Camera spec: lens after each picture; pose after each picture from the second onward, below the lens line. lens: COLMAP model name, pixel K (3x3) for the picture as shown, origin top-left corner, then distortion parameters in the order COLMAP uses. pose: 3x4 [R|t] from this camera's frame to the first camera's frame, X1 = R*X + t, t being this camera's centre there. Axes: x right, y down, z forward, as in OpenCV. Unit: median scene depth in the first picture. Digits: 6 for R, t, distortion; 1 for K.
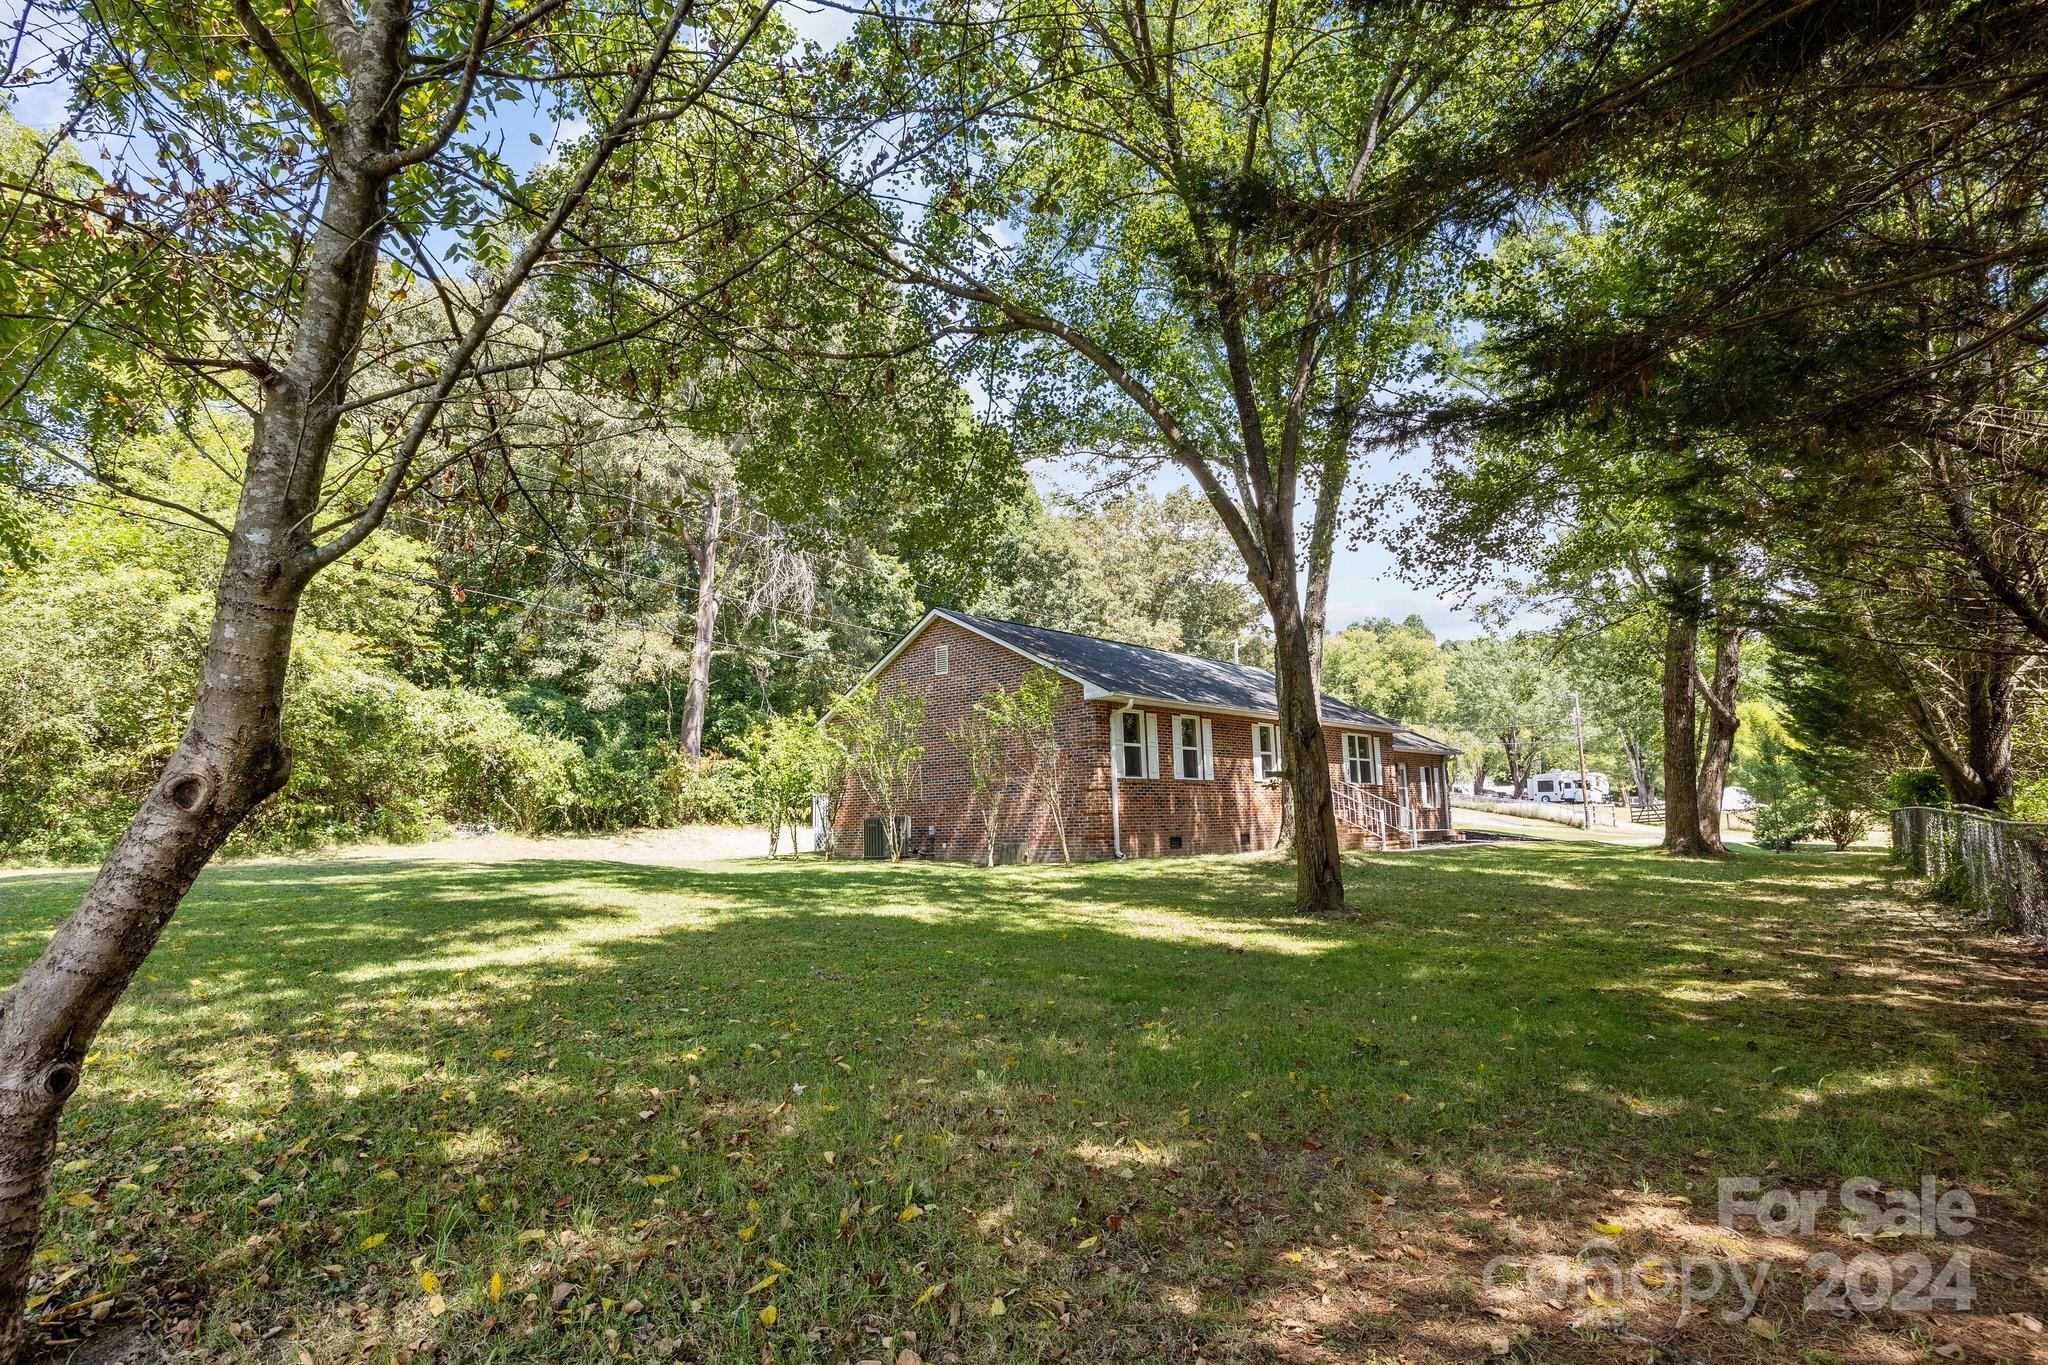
lens RADIAL K [[1043.1, 0, 1024.0], [0, 1043.1, 682.5], [0, 0, 1]] dist [-0.024142, -0.000197]
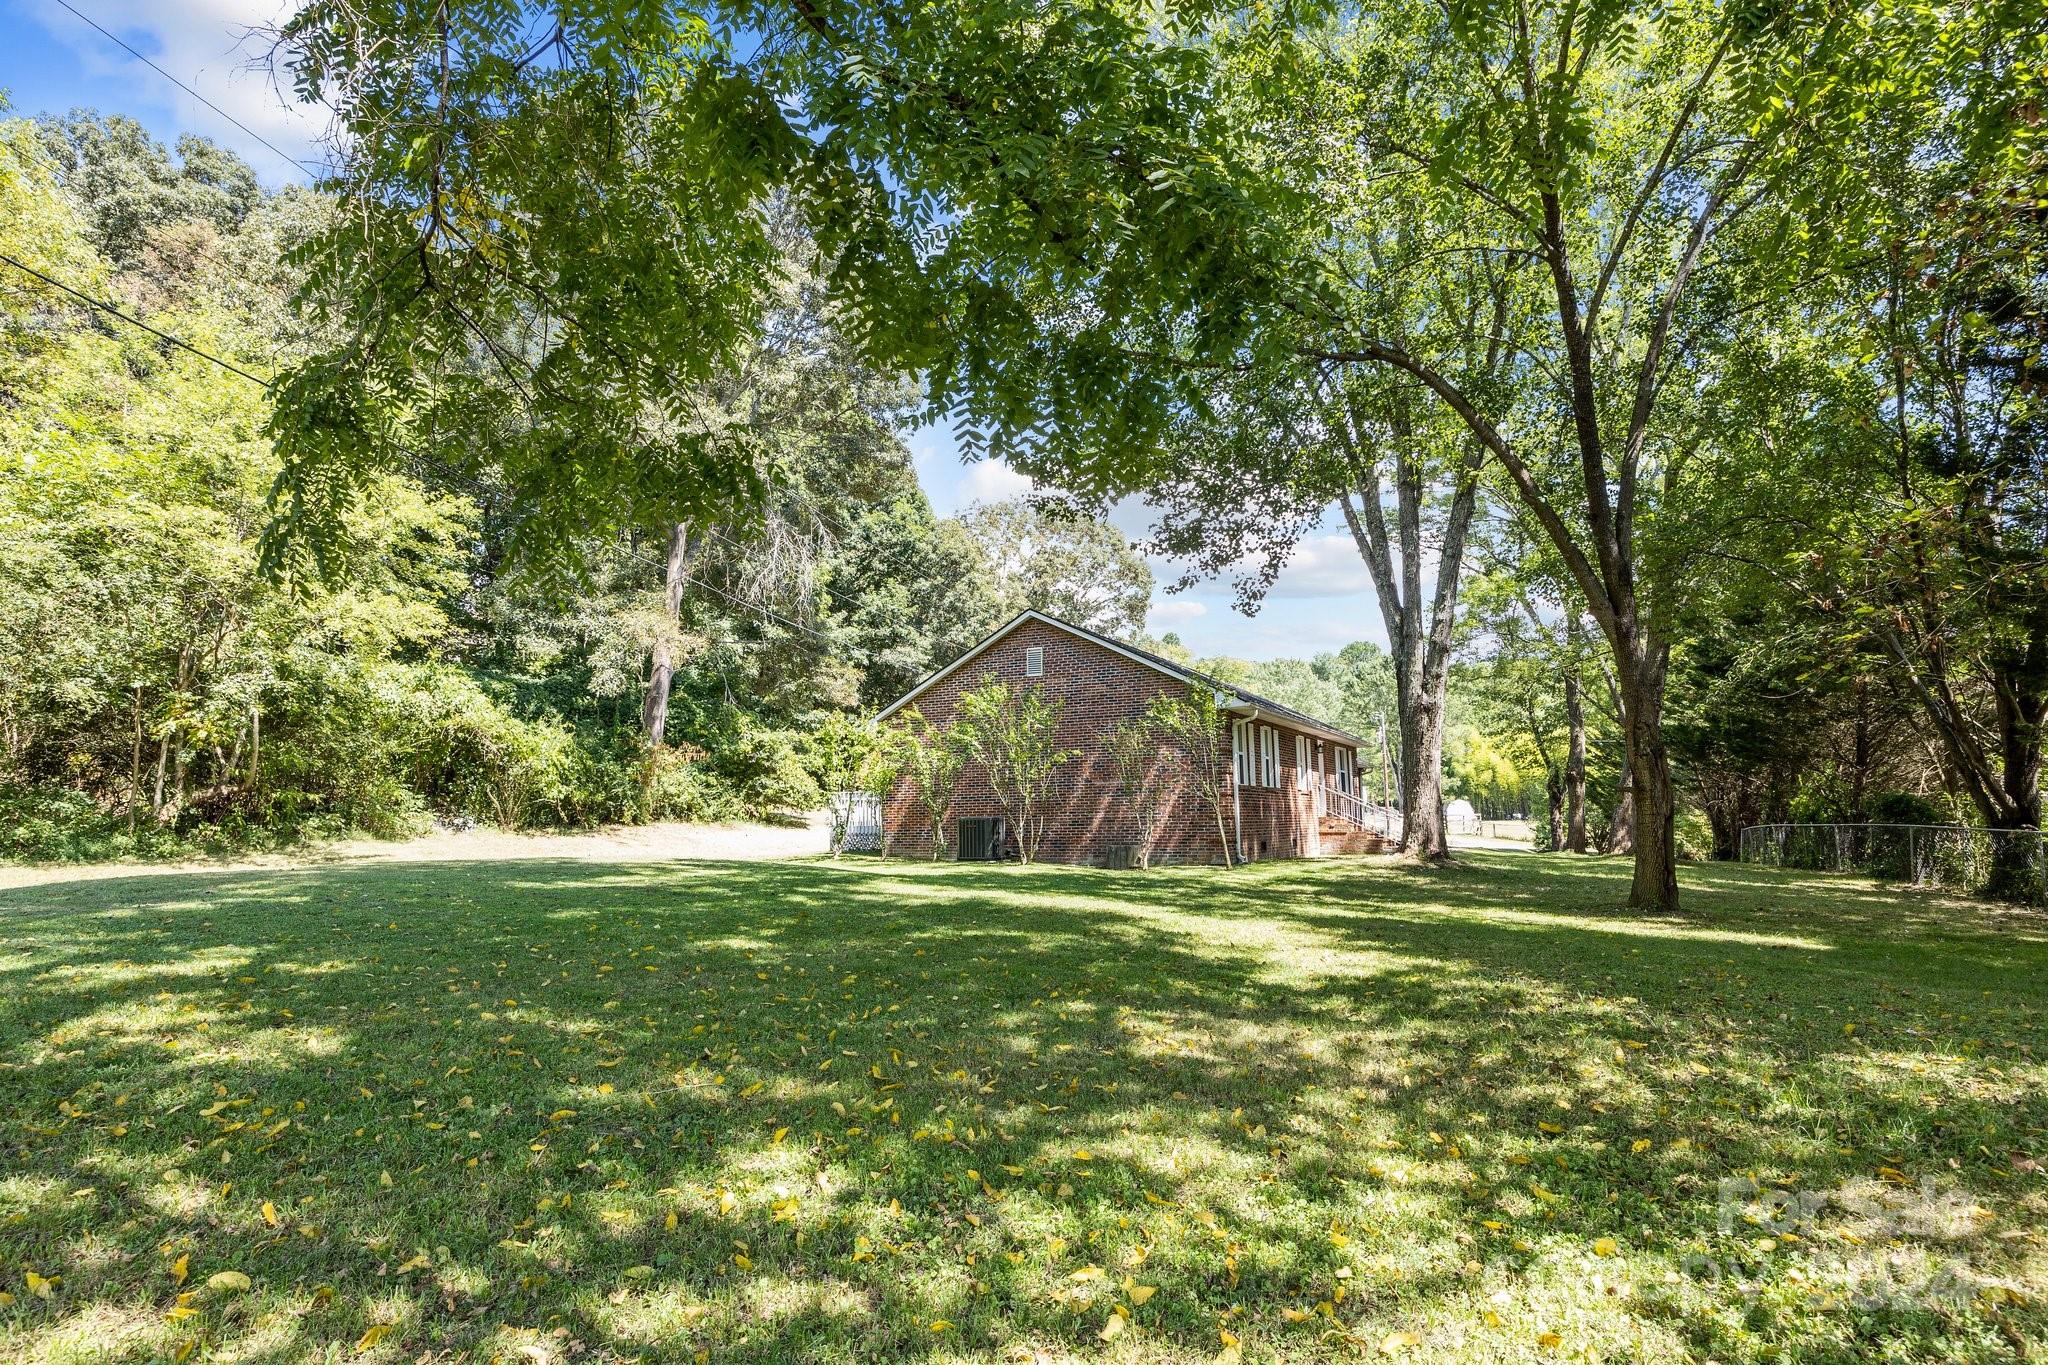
lens RADIAL K [[1043.1, 0, 1024.0], [0, 1043.1, 682.5], [0, 0, 1]] dist [-0.024142, -0.000197]
pose [[0.970793, 0.045392, 0.235587, -0.255107], [-0.045107, 0.998960, -0.006603, 0.004145], [-0.235642, -0.004216, 0.971831, 0.021810]]
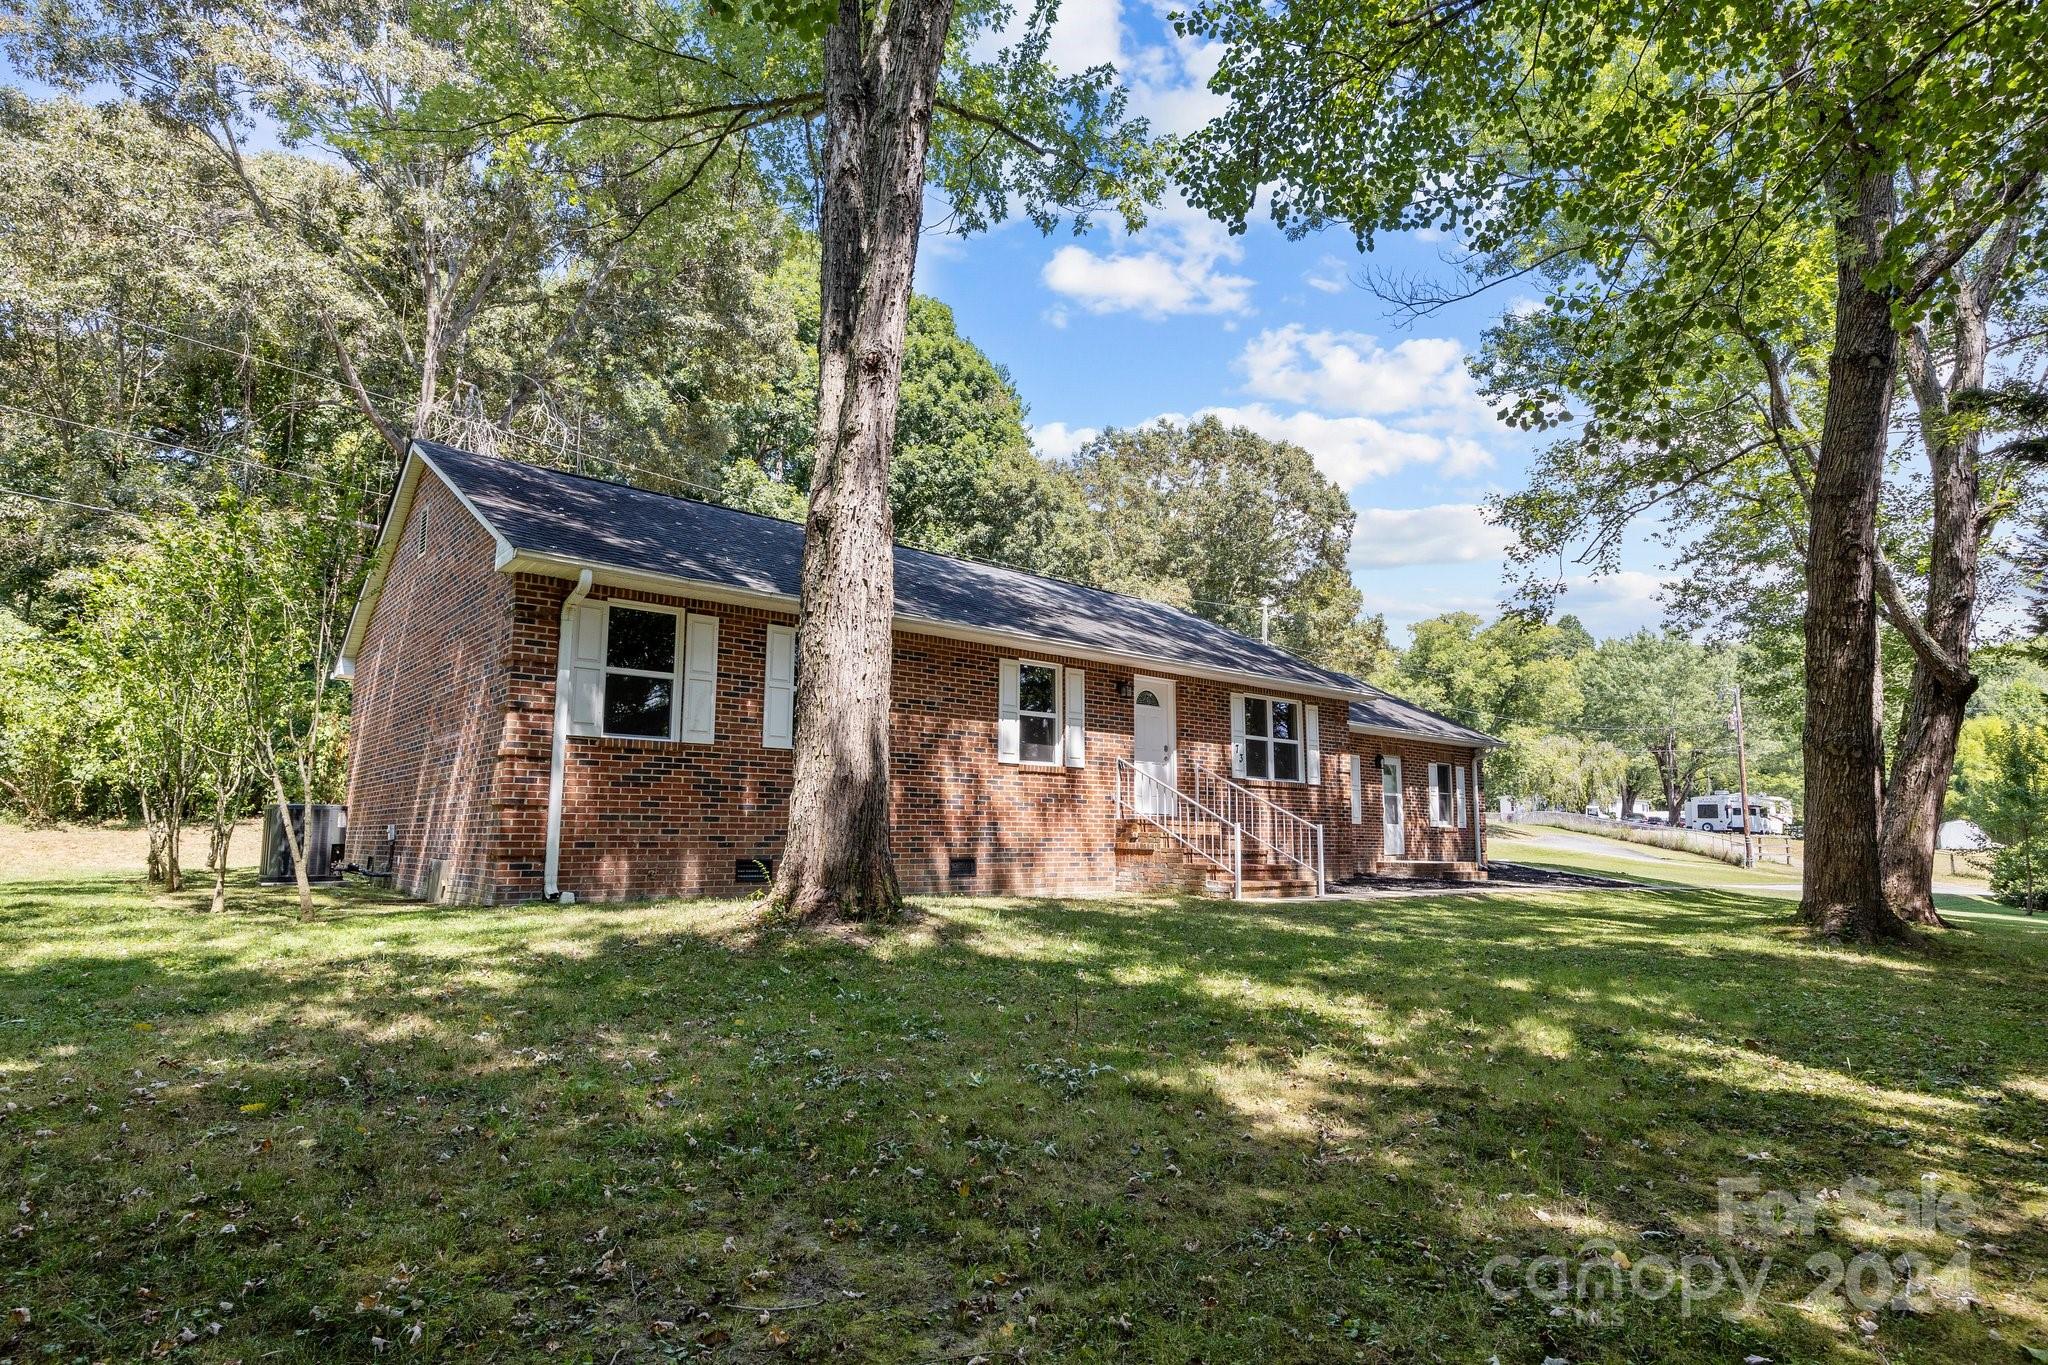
lens RADIAL K [[1086.2, 0, 1024.0], [0, 1086.2, 682.5], [0, 0, 1]] dist [-0.010355, -0.000187]
pose [[0.993246, 0.018897, -0.114477, 0.246732], [-0.019332, 0.999810, -0.002689, 0.044142], [0.114405, 0.004884, 0.993422, 0.357370]]
